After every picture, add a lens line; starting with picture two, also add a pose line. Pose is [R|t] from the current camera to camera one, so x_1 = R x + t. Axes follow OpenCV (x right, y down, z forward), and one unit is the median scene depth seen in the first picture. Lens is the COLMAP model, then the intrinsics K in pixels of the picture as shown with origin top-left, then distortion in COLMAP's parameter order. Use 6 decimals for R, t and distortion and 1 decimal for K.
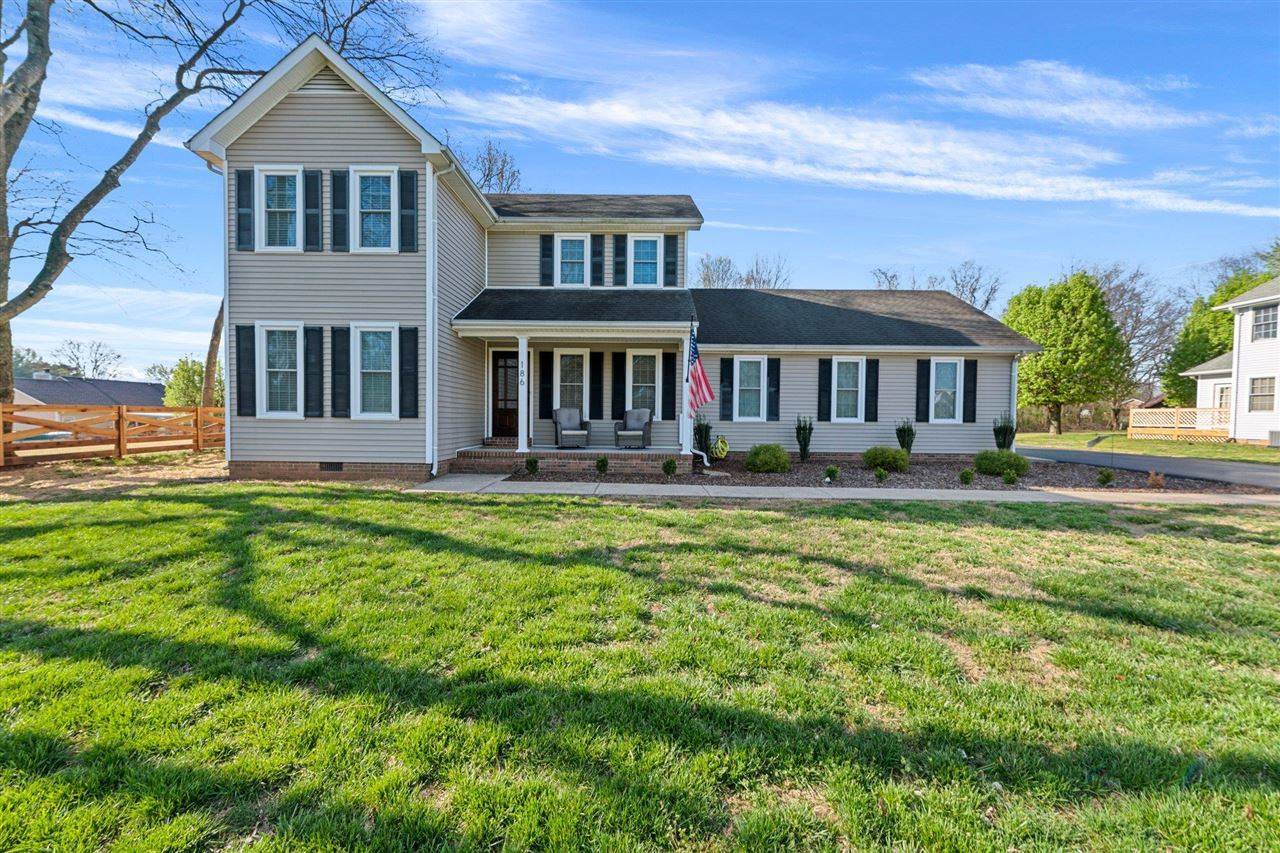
lens RADIAL K [[497.8, 0, 639.6], [0, 497.8, 425.5], [0, 0, 1]] dist [0.000162, 0.000219]
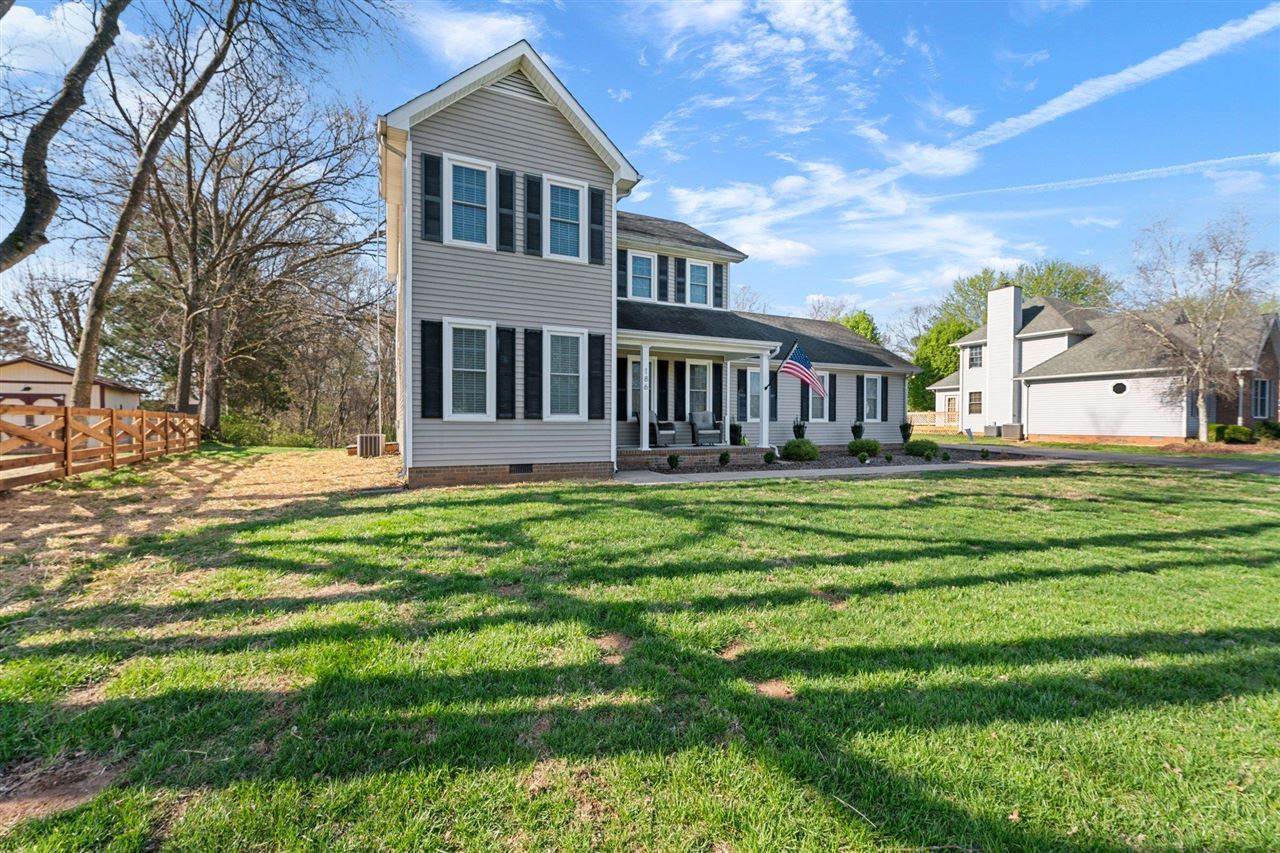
lens RADIAL K [[533.1, 0, 643.1], [0, 533.1, 427.1], [0, 0, 1]] dist [0.000224, 0.000186]
pose [[0.897225, -0.011604, 0.441420, -0.702567], [0.014337, 0.999893, -0.002857, 0.004902], [-0.441340, 0.008892, 0.897296, -0.055050]]
